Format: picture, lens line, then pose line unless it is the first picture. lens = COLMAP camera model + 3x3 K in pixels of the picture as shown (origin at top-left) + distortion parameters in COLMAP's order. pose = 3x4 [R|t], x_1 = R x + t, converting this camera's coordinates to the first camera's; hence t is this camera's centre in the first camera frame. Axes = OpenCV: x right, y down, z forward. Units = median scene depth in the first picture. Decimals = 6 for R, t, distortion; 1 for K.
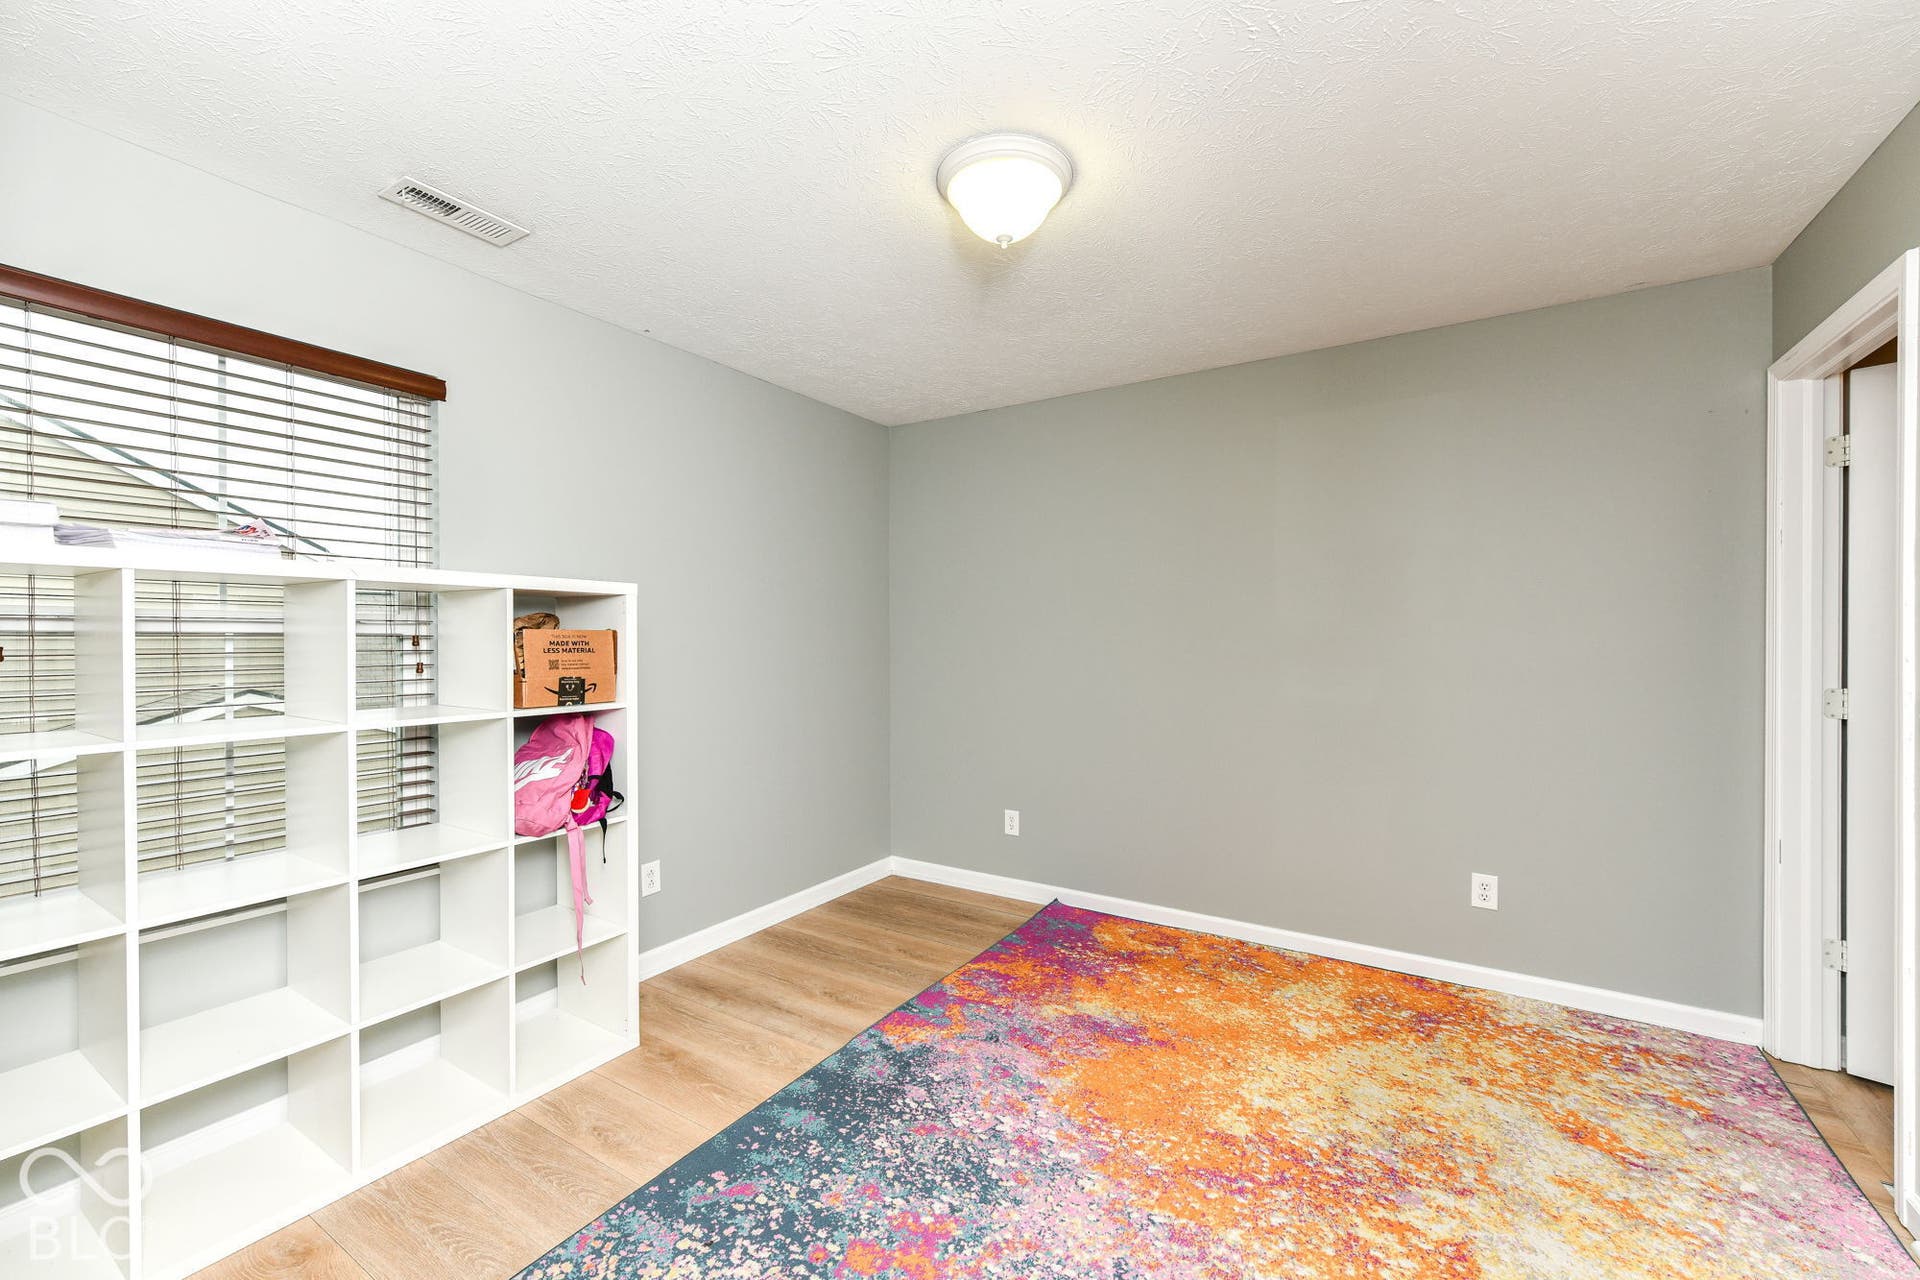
lens RADIAL K [[768.0, 0, 1003.6], [0, 768.0, 637.7], [0, 0, 1]] dist [0.001177, -0.000159]
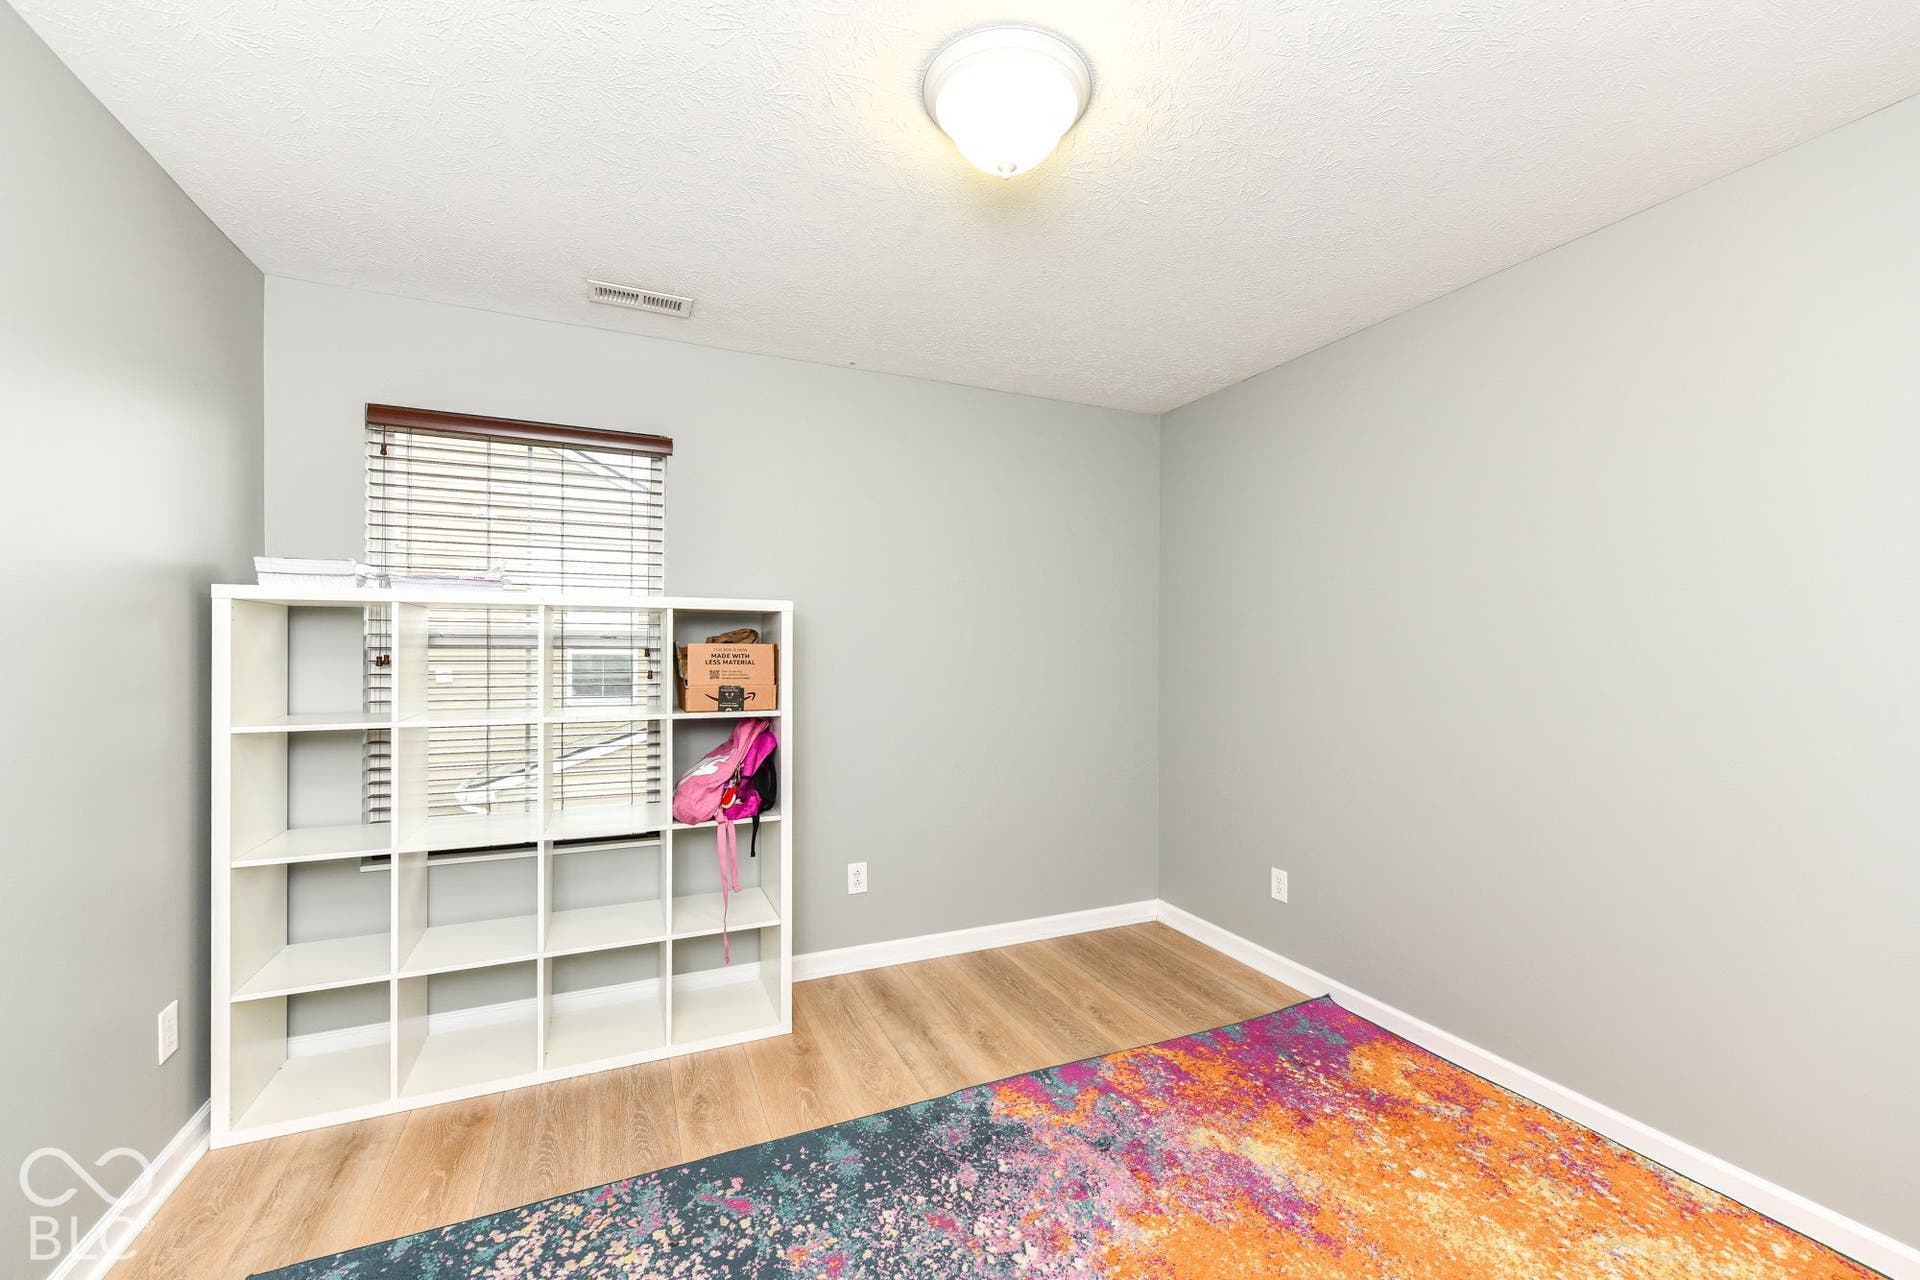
lens RADIAL K [[792.1, 0, 985.8], [0, 792.1, 644.3], [0, 0, 1]] dist [0.001887, -0.000234]
pose [[0.825271, 0.001890, -0.564733, 0.396442], [-0.007007, 0.999952, -0.006893, -0.004289], [0.564693, 0.009645, 0.825245, 0.254669]]
